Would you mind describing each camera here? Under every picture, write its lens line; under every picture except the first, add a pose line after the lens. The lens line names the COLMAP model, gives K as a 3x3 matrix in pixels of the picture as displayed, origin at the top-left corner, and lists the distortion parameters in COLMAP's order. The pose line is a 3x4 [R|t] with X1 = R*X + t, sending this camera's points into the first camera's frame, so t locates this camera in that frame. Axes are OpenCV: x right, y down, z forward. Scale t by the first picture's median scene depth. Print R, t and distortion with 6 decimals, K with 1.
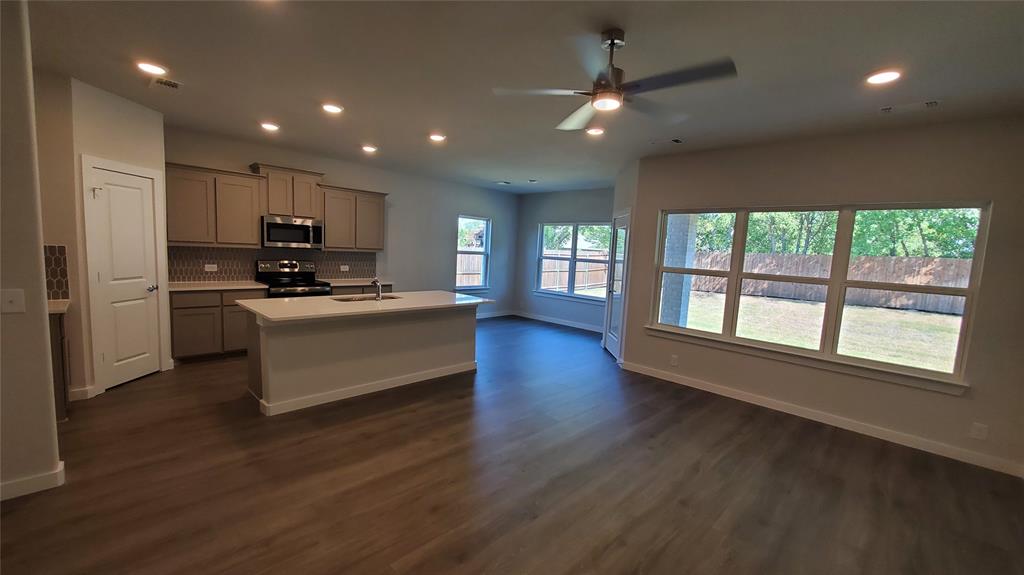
lens RADIAL K [[406.4, 0, 512.3], [0, 406.4, 289.3], [0, 0, 1]] dist [0.004024, -0.000252]
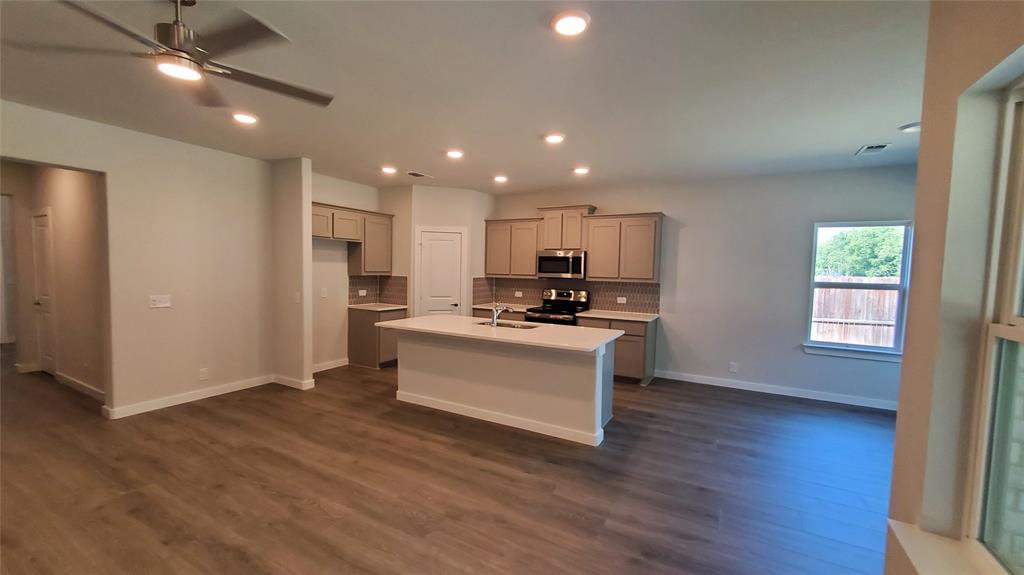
lens RADIAL K [[406.4, 0, 510.8], [0, 406.4, 295.7], [0, 0, 1]] dist [0.004024, -0.000252]
pose [[0.268909, 0.018720, -0.962984, 0.479617], [-0.104649, 0.994460, -0.009891, -0.032001], [0.957464, 0.103435, 0.269379, 0.599337]]
